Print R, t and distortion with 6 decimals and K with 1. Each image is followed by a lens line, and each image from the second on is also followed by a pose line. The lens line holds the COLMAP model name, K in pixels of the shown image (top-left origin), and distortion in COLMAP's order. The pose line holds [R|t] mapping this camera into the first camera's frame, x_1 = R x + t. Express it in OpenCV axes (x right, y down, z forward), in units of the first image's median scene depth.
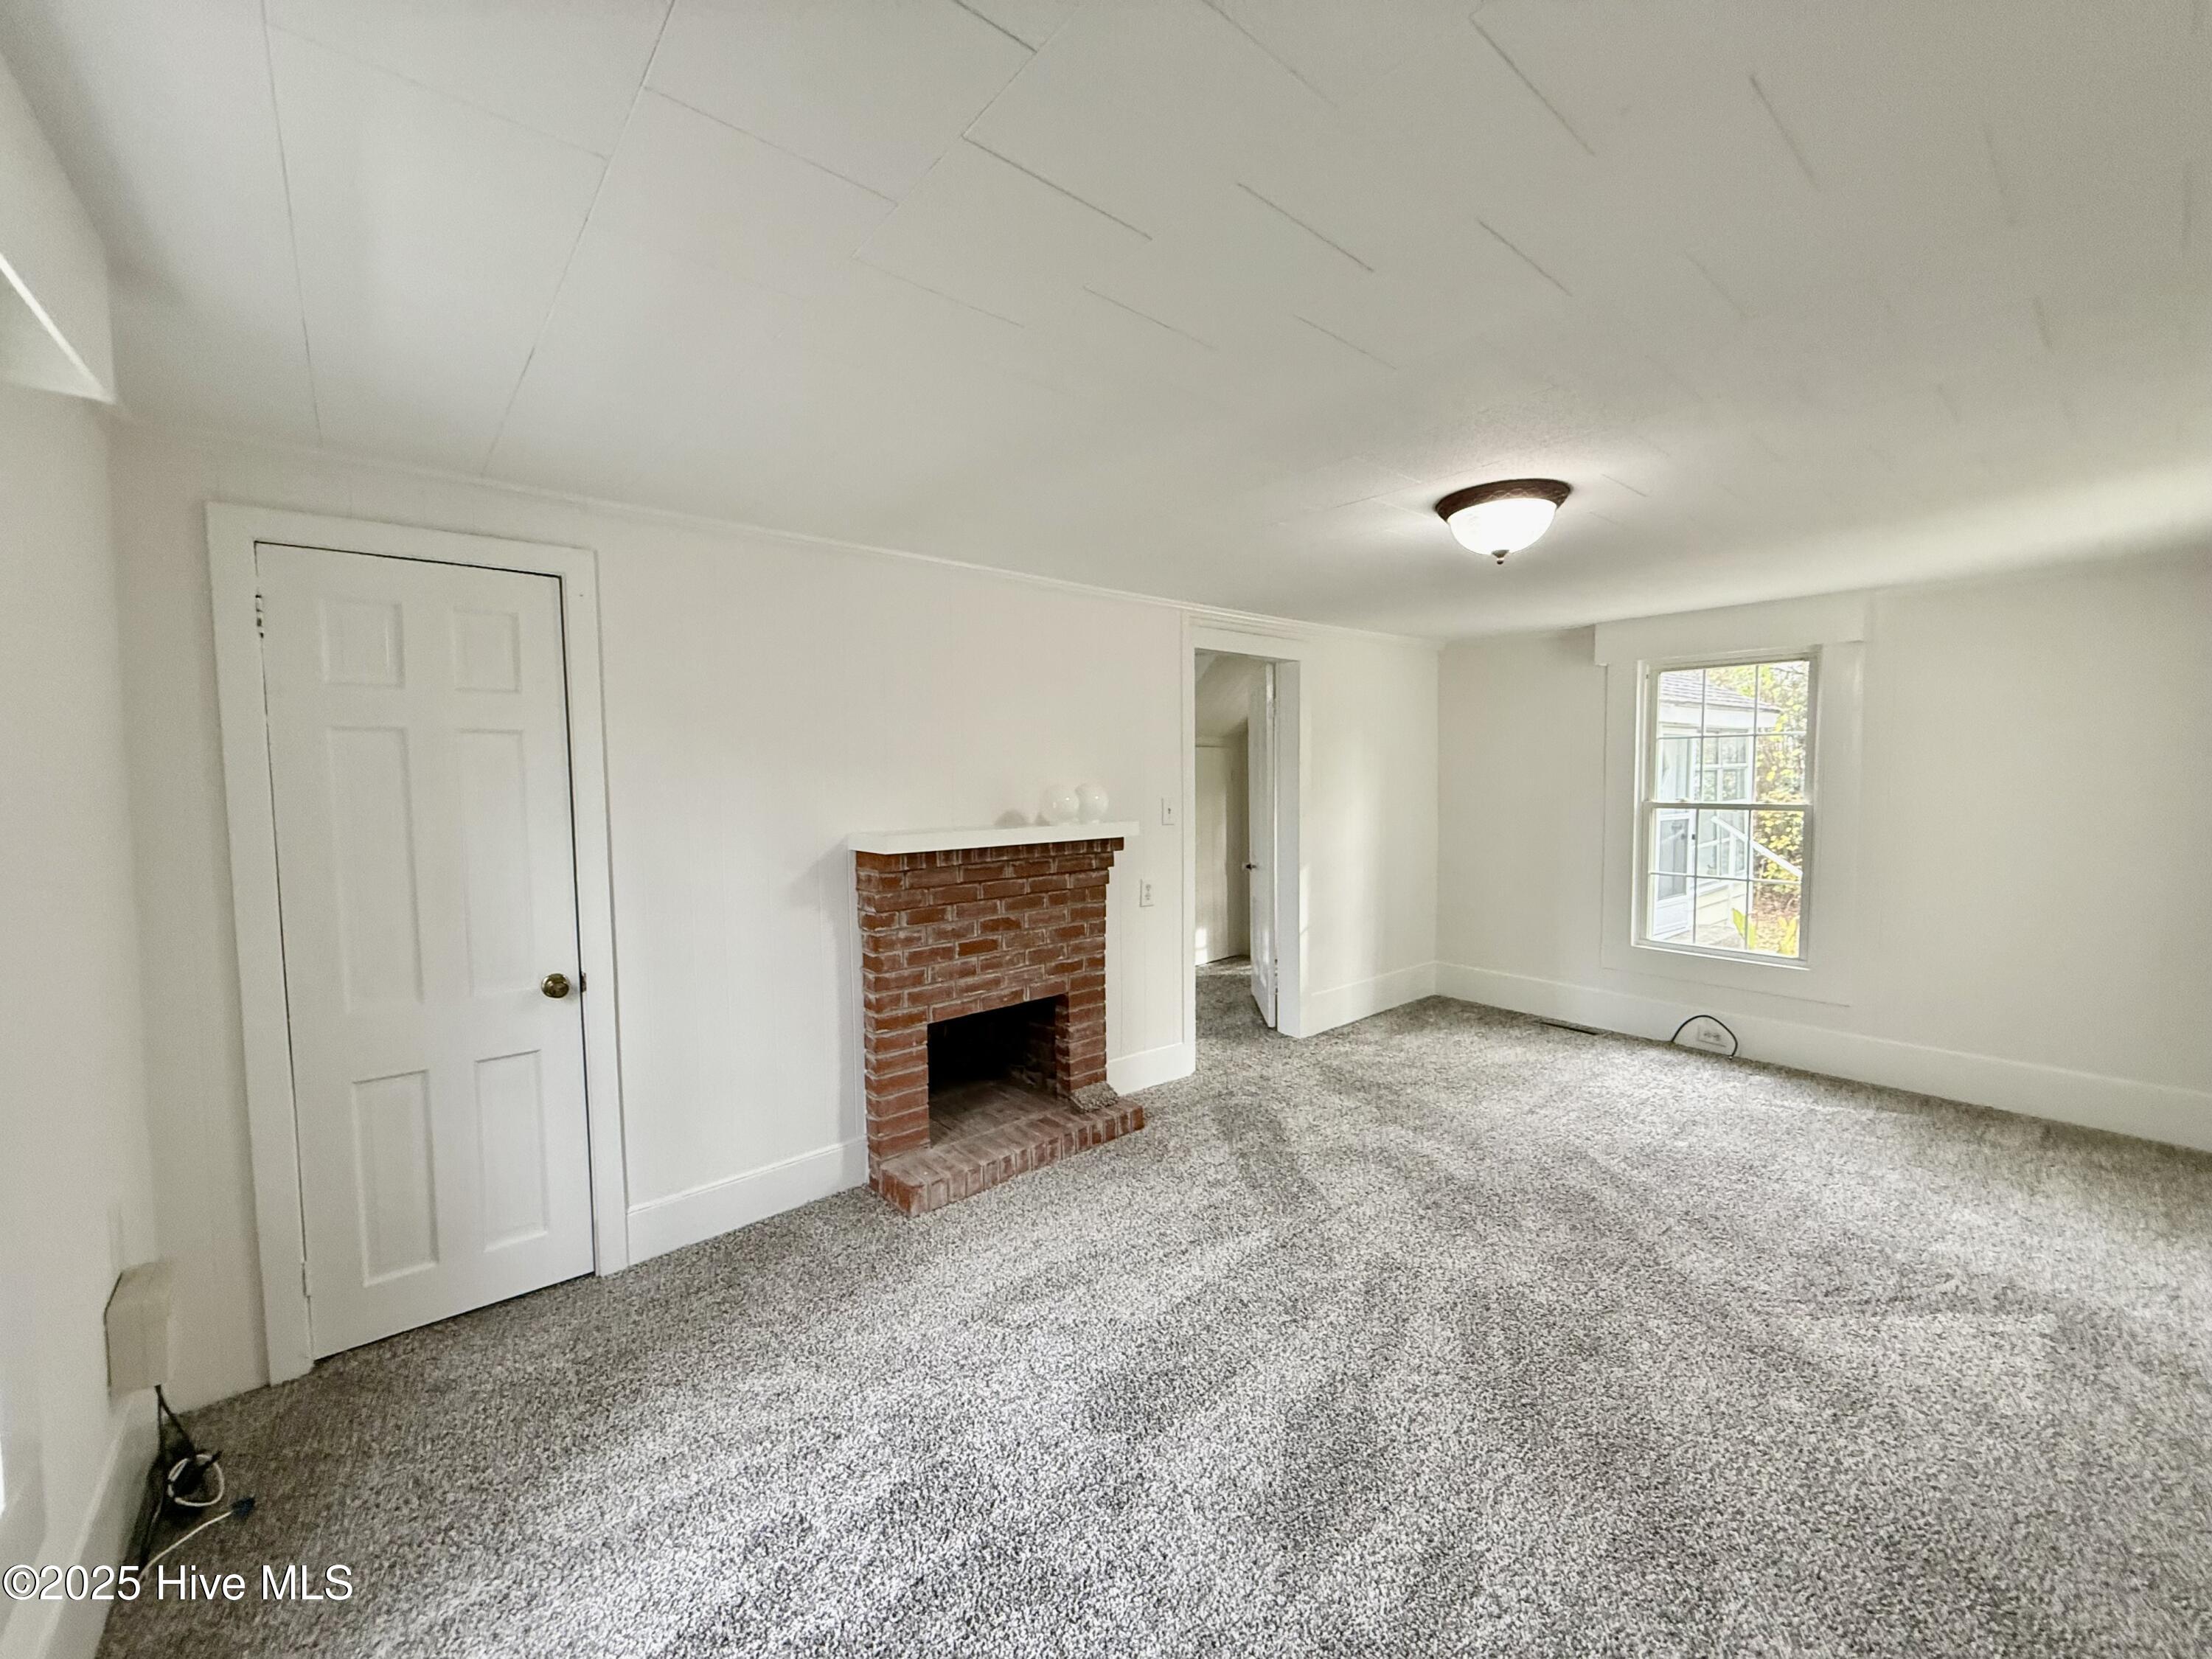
lens RADIAL K [[879.0, 0, 1101.3], [0, 879.0, 829.7], [0, 0, 1]] dist [0.000000, 0.000377]
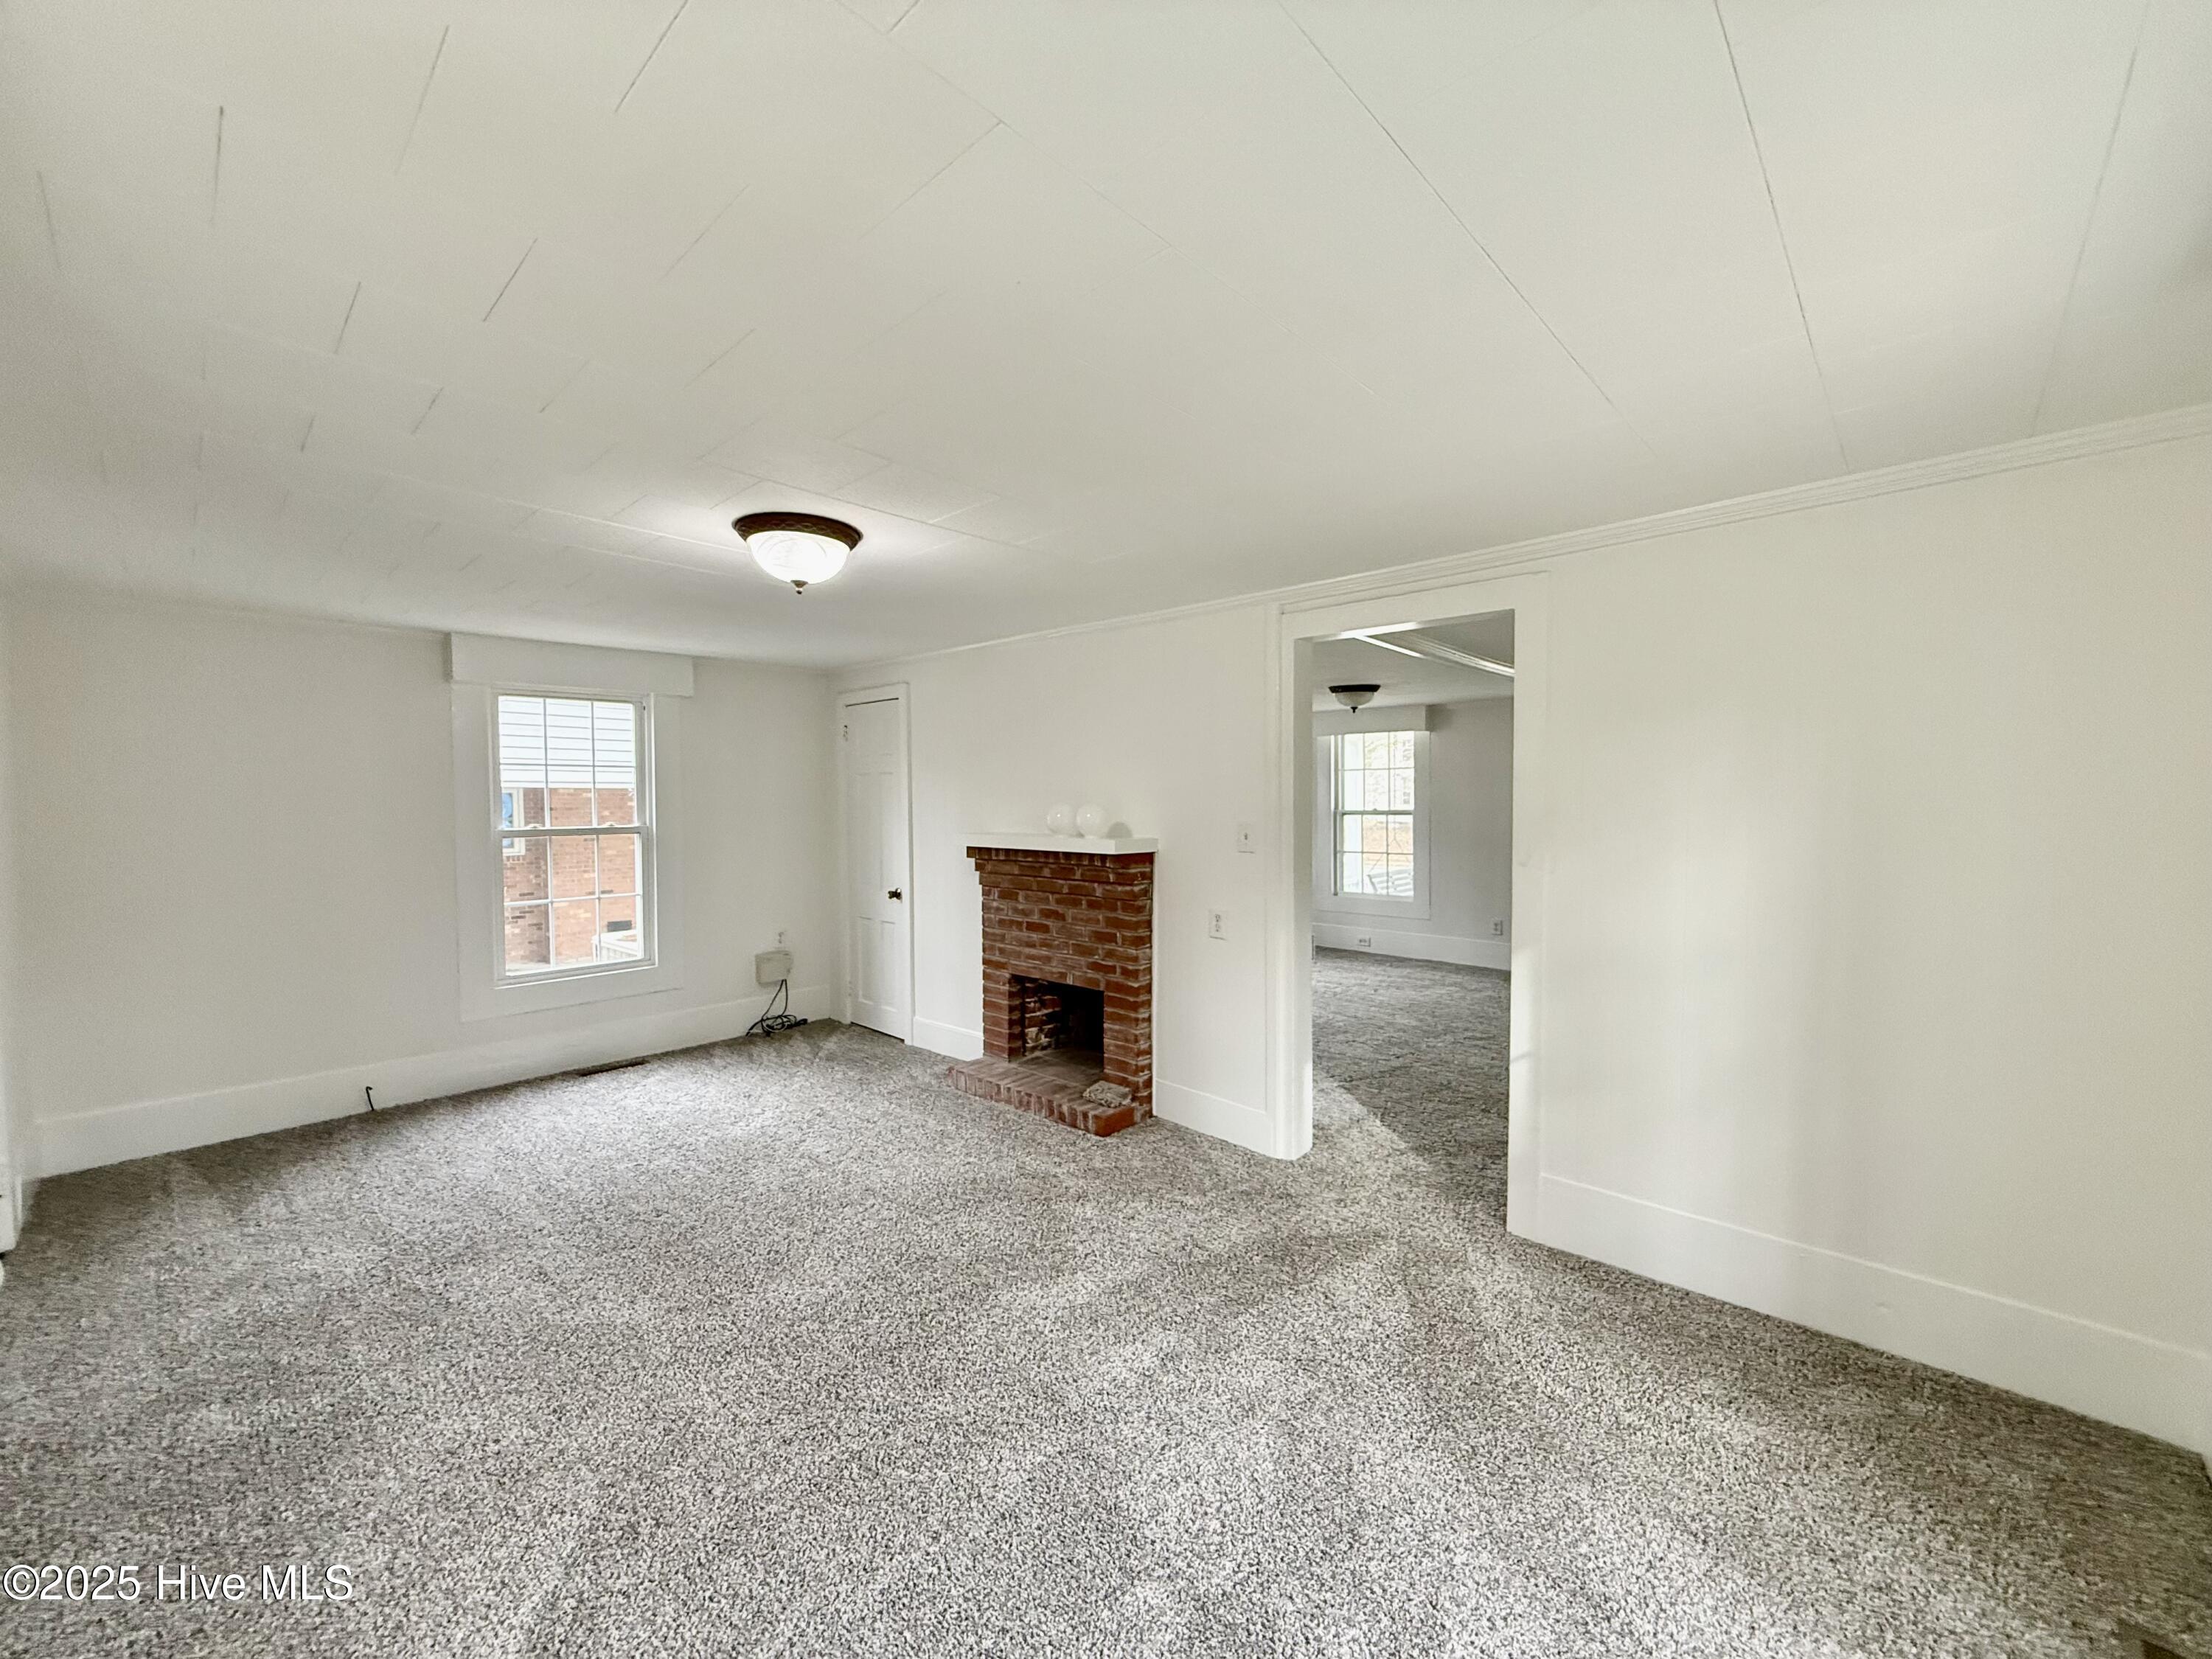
lens RADIAL K [[879.0, 0, 1101.3], [0, 879.0, 829.7], [0, 0, 1]] dist [0.000000, 0.000377]
pose [[0.116491, 0.048673, -0.991998, 1.113525], [-0.058467, 0.997402, 0.042072, -0.067357], [0.991469, 0.053098, 0.119034, 0.907296]]
